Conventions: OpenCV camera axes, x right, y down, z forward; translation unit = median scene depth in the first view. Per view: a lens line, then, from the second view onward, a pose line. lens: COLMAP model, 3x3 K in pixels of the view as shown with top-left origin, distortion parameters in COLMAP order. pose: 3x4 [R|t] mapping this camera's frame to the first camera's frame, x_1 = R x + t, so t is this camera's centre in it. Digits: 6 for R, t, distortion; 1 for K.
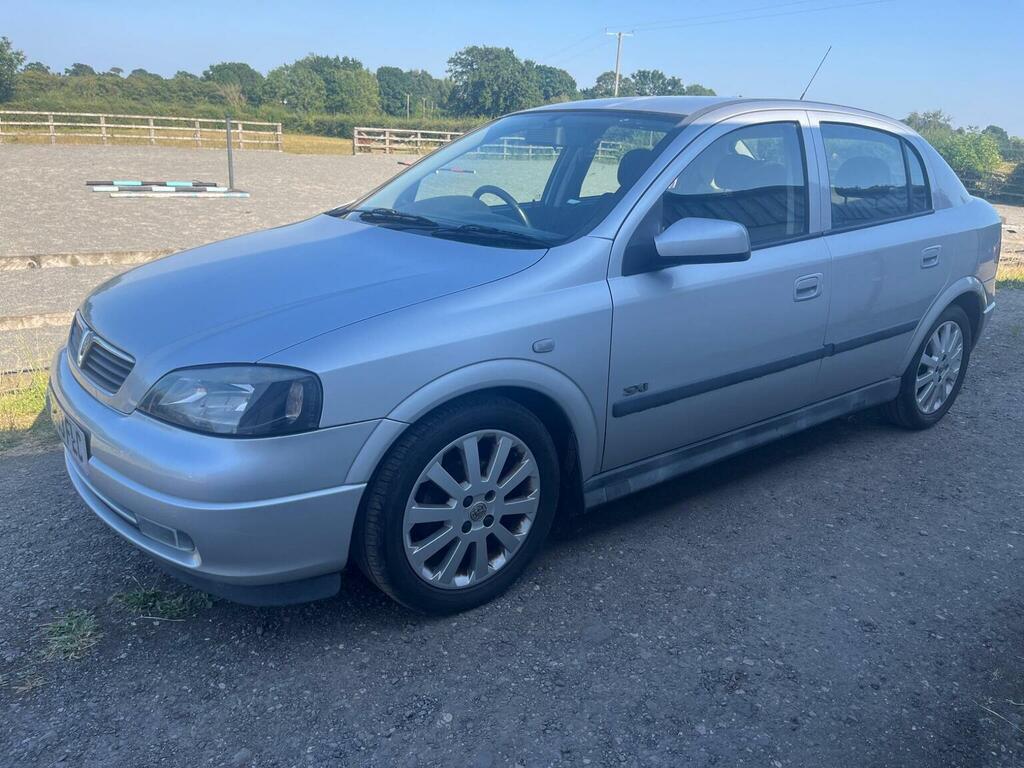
lens RADIAL K [[772.9, 0, 532.9], [0, 772.9, 379.0], [0, 0, 1]] dist [0.075494, -0.107046]
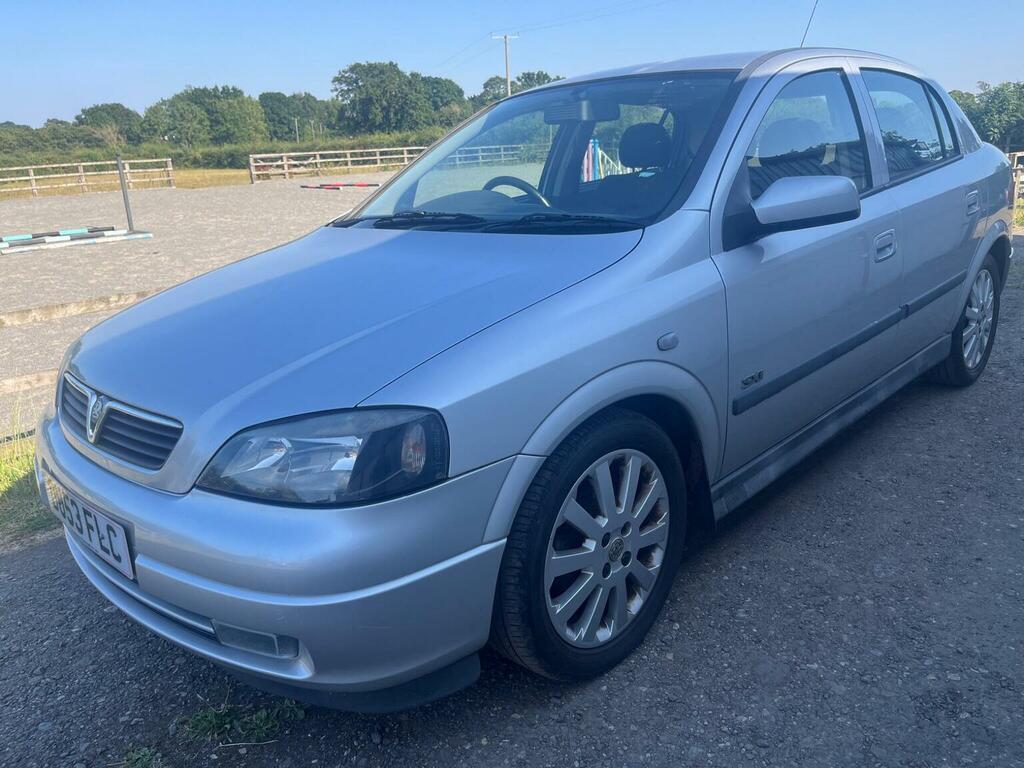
lens RADIAL K [[772.9, 0, 532.9], [0, 772.9, 379.0], [0, 0, 1]] dist [0.075494, -0.107046]
pose [[0.987127, -0.129102, 0.094406, -0.193751], [0.129796, 0.991540, -0.001229, -0.018831], [-0.093448, 0.013467, 0.995533, 0.160500]]
